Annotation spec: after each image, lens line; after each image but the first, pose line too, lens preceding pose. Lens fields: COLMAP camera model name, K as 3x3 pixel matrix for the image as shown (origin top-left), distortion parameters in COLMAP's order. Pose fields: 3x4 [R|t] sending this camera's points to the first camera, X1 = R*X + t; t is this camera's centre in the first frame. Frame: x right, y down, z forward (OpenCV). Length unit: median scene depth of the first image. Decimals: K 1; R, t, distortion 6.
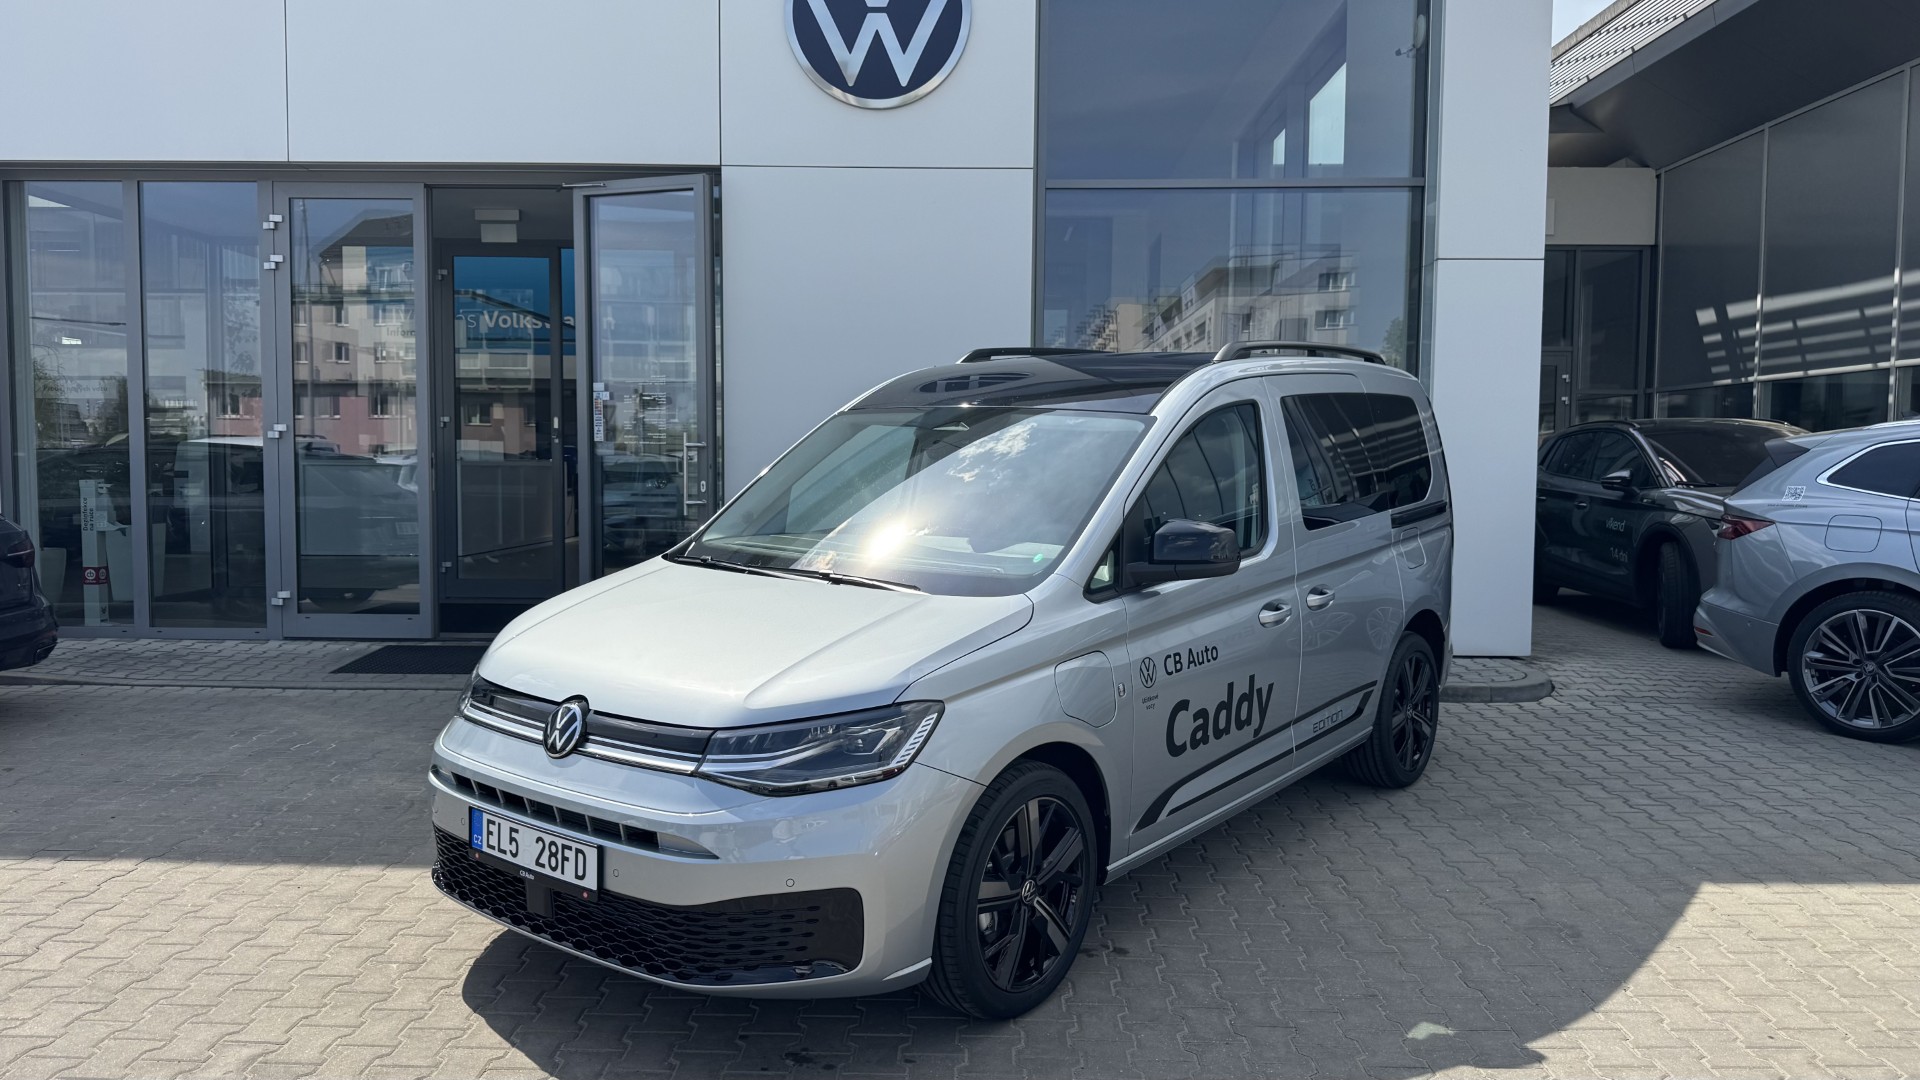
lens RADIAL K [[1366.6, 0, 953.3], [0, 1366.6, 553.4], [0, 0, 1]] dist [0.020211, -0.026036]
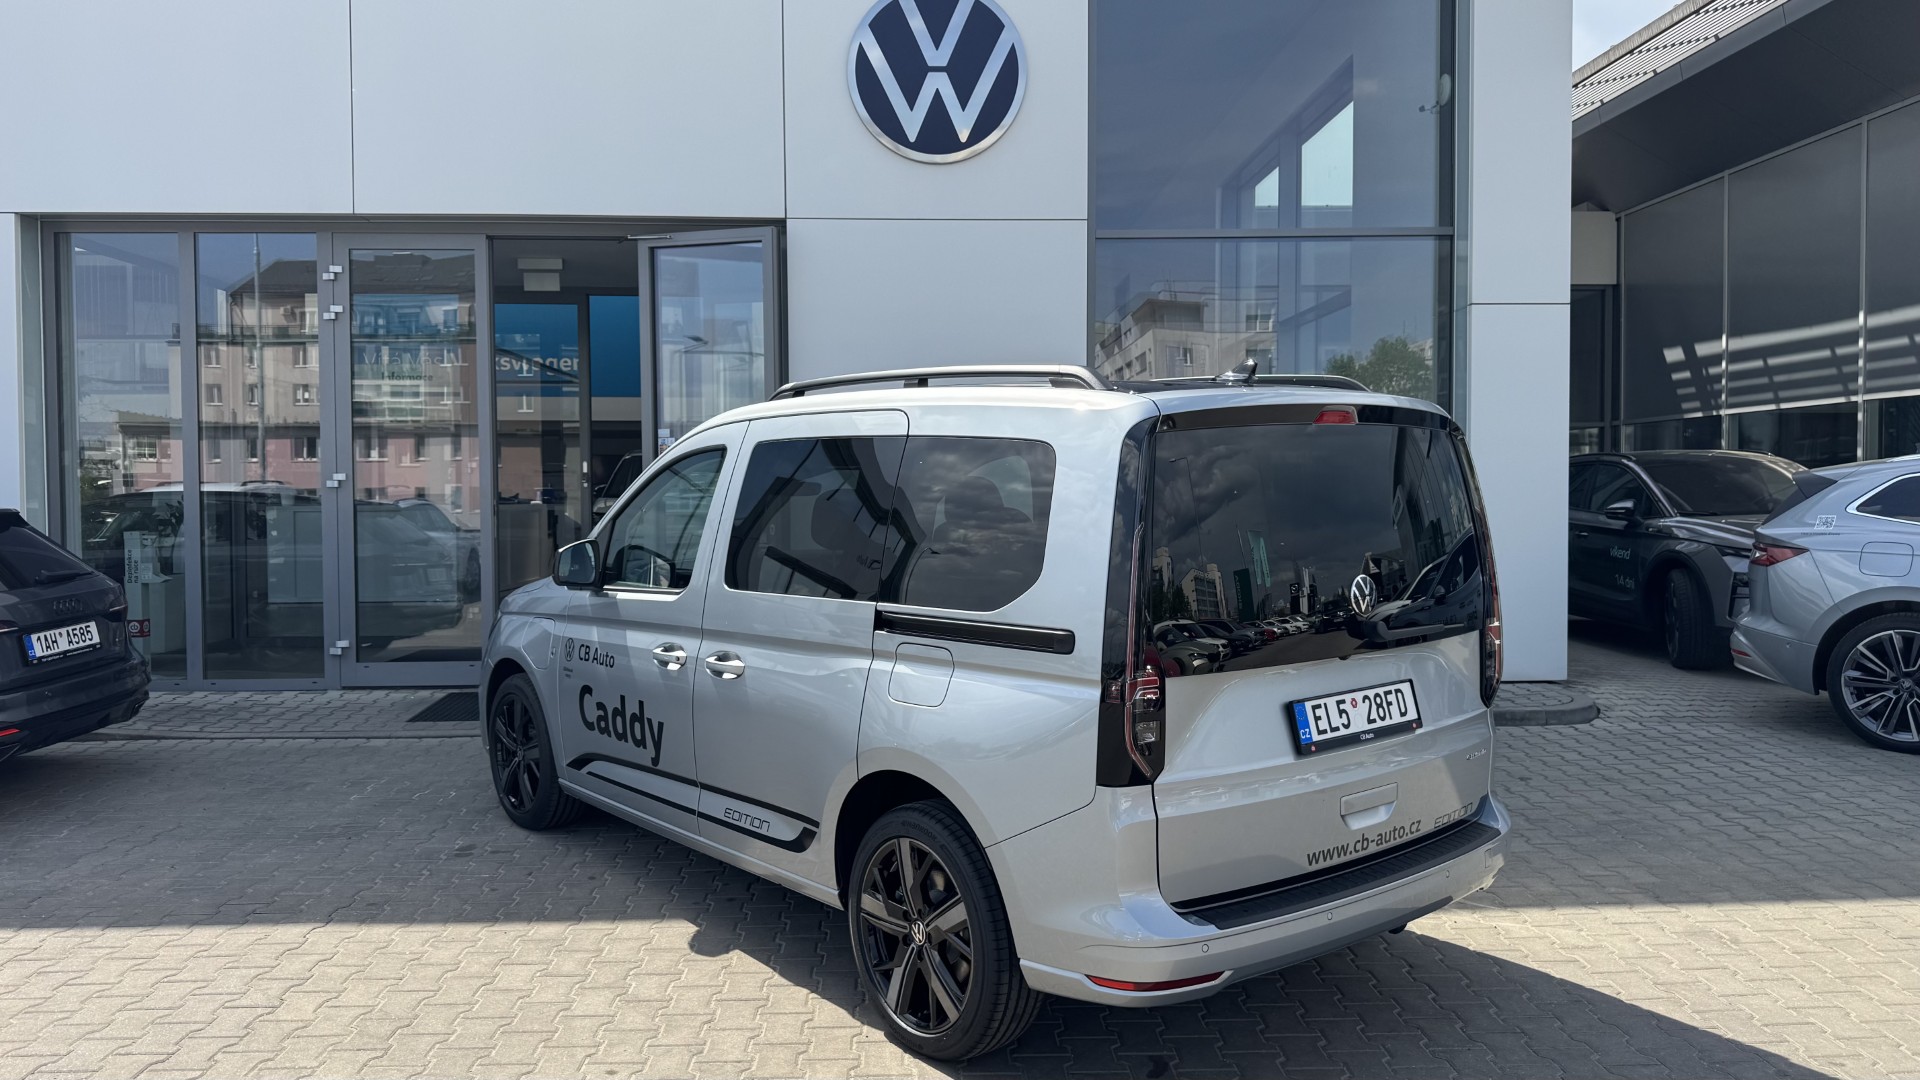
lens RADIAL K [[1366.6, 0, 952.9], [0, 1366.6, 544.3], [0, 0, 1]] dist [0.020211, -0.026036]
pose [[0.998323, -0.014963, 0.055921, -0.105119], [0.016747, 0.999361, -0.031570, -0.003713], [-0.055413, 0.032454, 0.997936, -0.023471]]
